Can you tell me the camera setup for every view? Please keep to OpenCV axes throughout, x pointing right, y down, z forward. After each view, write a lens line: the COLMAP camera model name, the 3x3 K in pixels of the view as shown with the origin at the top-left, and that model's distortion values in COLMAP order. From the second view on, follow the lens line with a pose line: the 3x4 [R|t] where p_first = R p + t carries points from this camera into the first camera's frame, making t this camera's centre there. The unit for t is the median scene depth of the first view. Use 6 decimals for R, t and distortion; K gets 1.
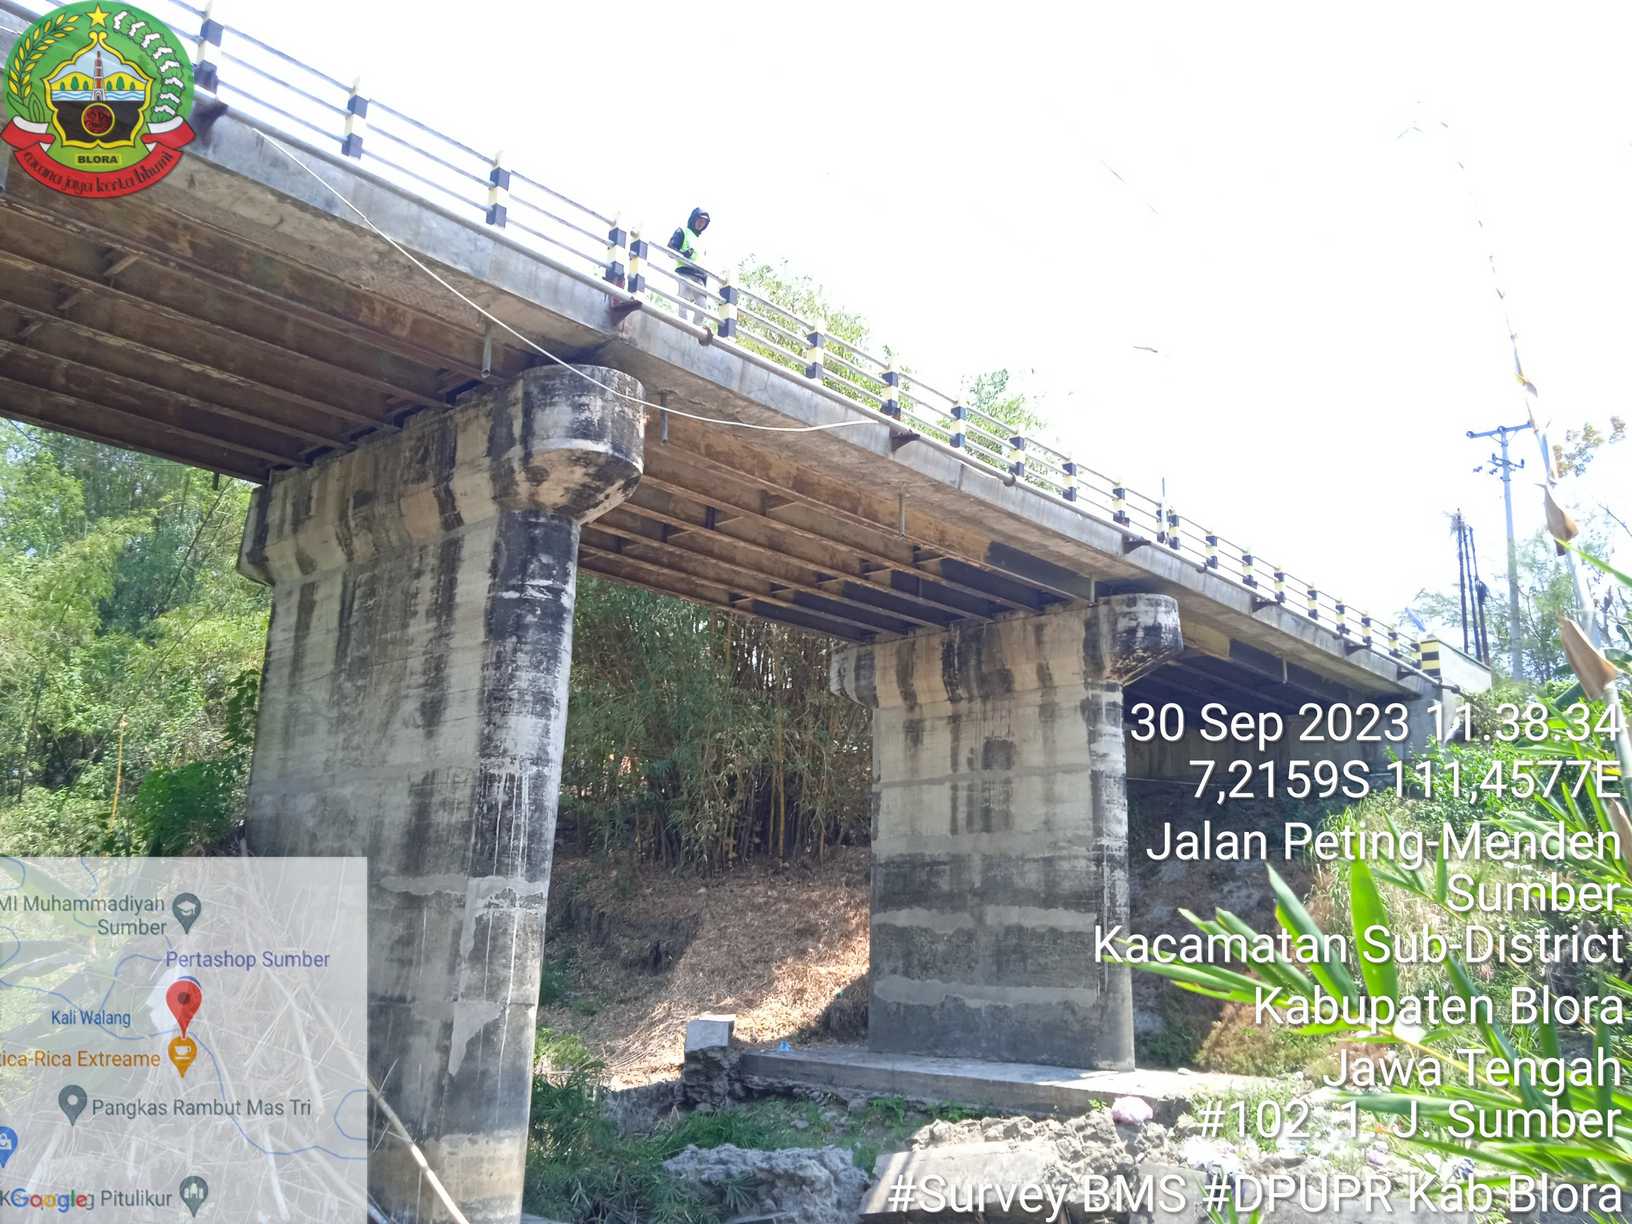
lens RADIAL K [[1341.9, 0, 816.5], [0, 1341.9, 644.5], [0, 0, 1]] dist [0.067081, -0.130358]
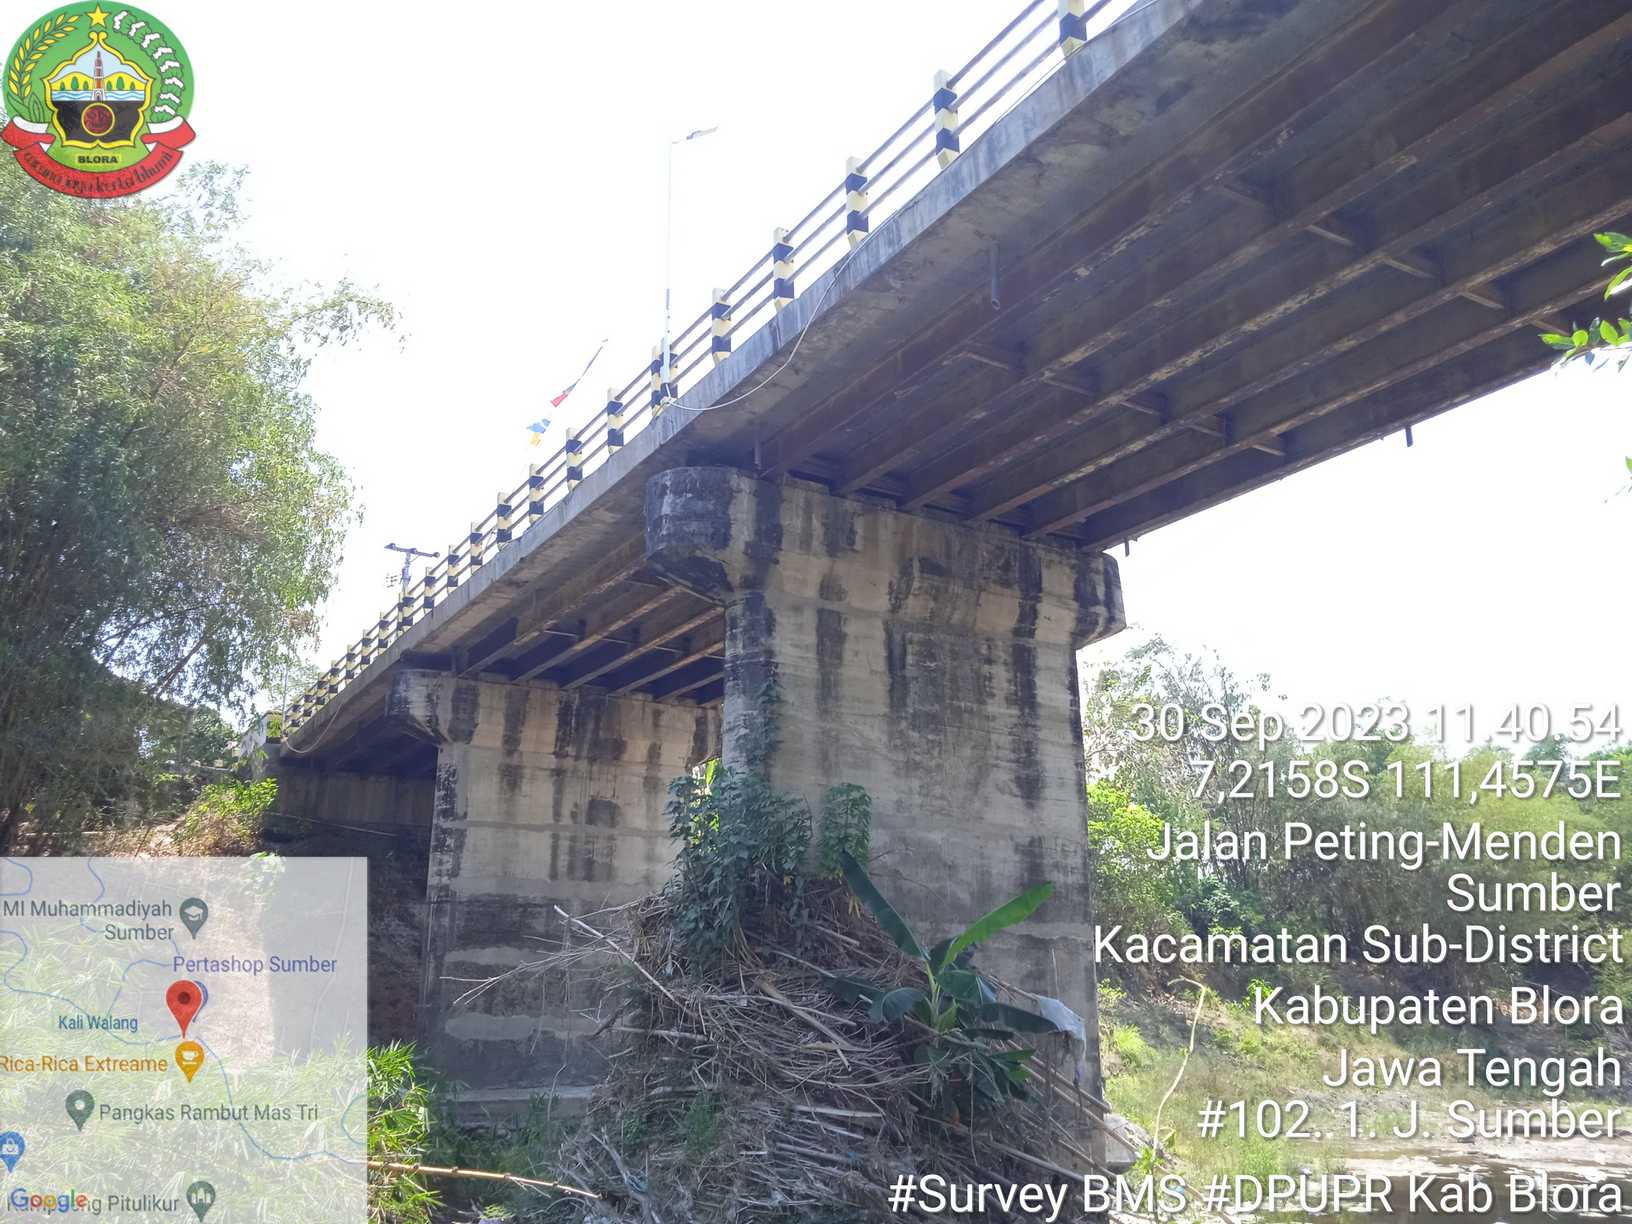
lens RADIAL K [[1345.3, 0, 821.6], [0, 1345.3, 625.0], [0, 0, 1]] dist [0.067115, -0.088500]
pose [[0.279804, 0.242053, 0.929042, -1.105324], [-0.202798, 0.960761, -0.189240, 0.130673], [-0.938394, -0.135458, 0.317912, 0.590447]]
